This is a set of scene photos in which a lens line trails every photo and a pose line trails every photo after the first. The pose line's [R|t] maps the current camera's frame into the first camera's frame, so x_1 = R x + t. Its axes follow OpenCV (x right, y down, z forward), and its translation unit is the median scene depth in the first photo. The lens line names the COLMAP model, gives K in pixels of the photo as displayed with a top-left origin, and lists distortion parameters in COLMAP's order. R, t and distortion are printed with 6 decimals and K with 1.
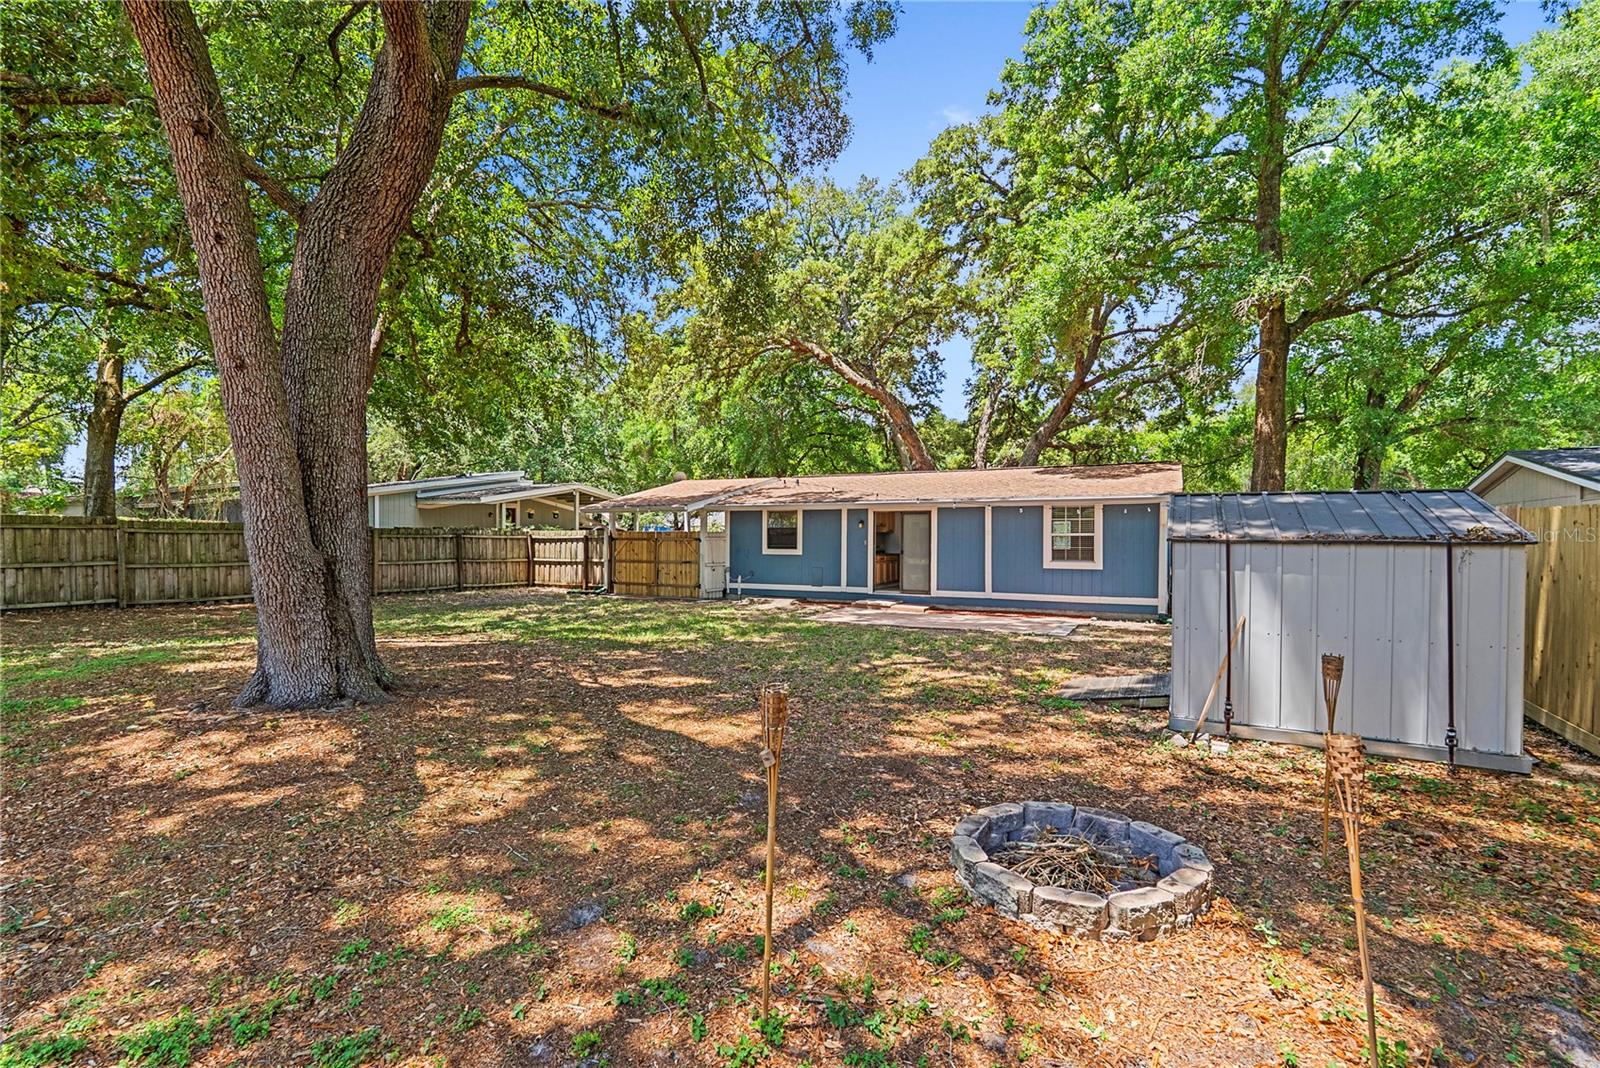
lens RADIAL K [[708.0, 0, 789.2], [0, 708.0, 547.1], [0, 0, 1]] dist [-0.007493, 0.001172]
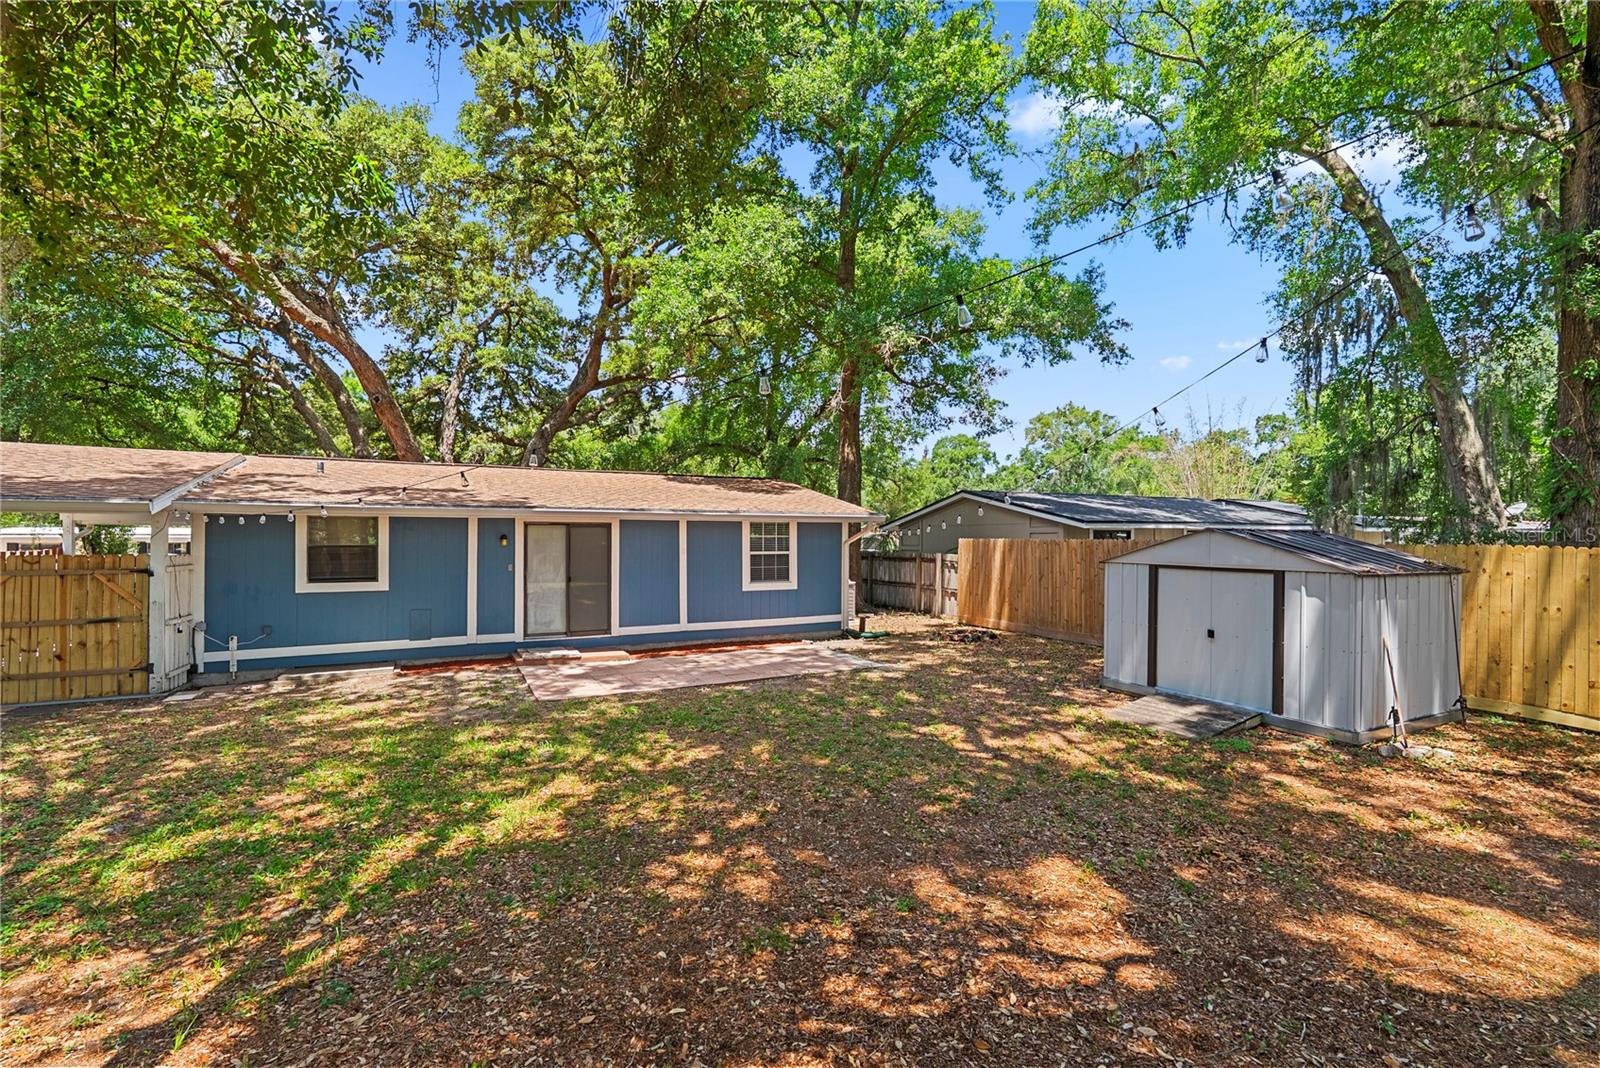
lens RADIAL K [[708.0, 0, 813.9], [0, 708.0, 535.3], [0, 0, 1]] dist [-0.007493, 0.001172]
pose [[0.545623, 0.003257, 0.838024, -0.287851], [0.012926, 0.999841, -0.012301, -0.023977], [-0.837931, 0.017544, 0.545494, 0.367184]]
